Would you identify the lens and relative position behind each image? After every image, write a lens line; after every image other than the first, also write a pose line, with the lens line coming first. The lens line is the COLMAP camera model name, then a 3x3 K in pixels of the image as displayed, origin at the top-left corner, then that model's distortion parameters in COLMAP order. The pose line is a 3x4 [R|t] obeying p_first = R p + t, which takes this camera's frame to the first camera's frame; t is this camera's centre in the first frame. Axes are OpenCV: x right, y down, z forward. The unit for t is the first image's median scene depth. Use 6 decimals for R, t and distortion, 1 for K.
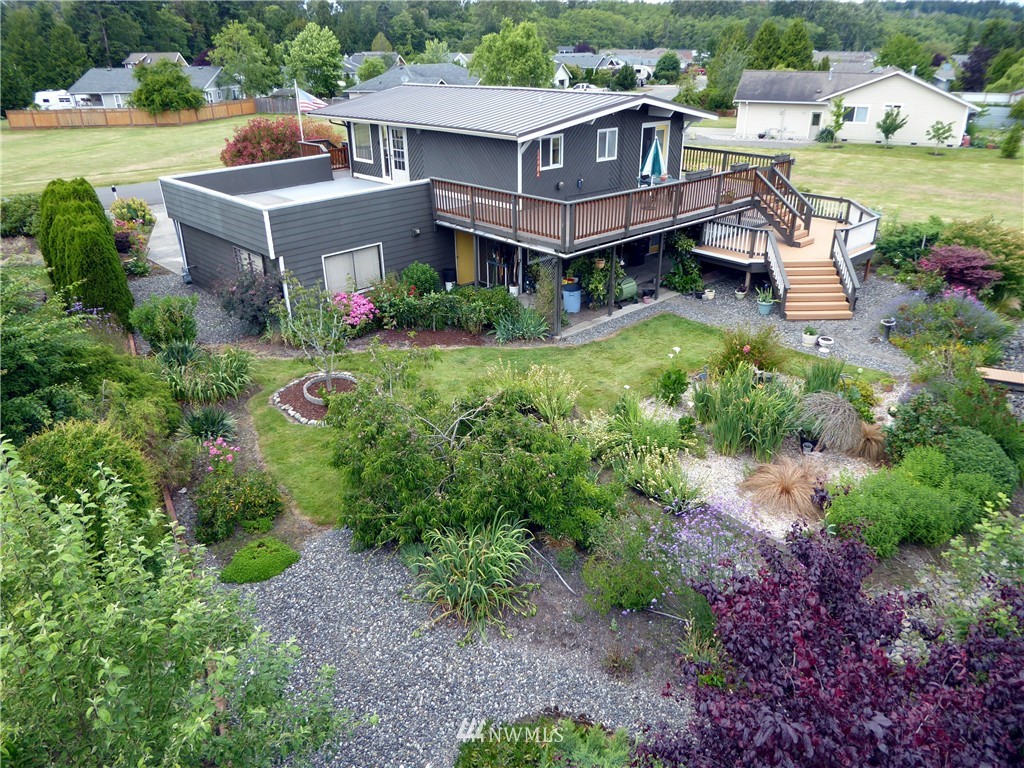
lens RADIAL K [[715.3, 0, 512.0], [0, 715.3, 384.0], [0, 0, 1]] dist [-0.040989, -0.000726]
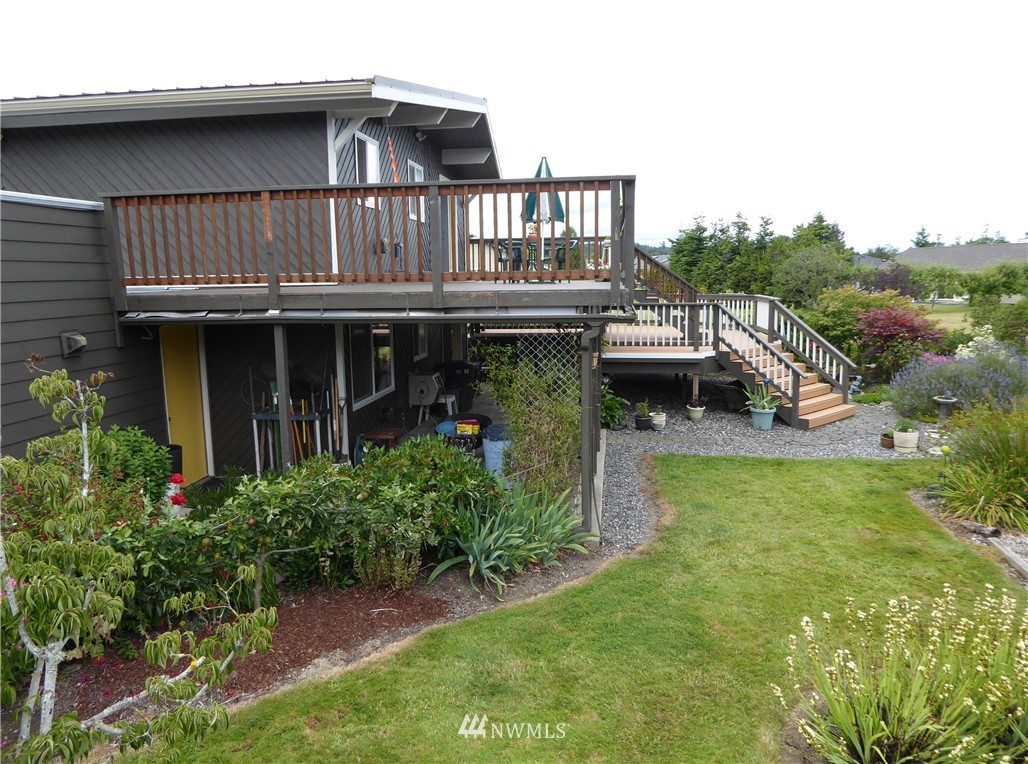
lens RADIAL K [[732.8, 0, 514.0], [0, 732.8, 382.0], [0, 0, 1]] dist [-0.000697, -0.000226]
pose [[0.782898, -0.099203, 0.614190, -0.181390], [0.277905, 0.939006, -0.202574, -0.067281], [-0.556633, 0.329281, 0.762715, 0.613822]]
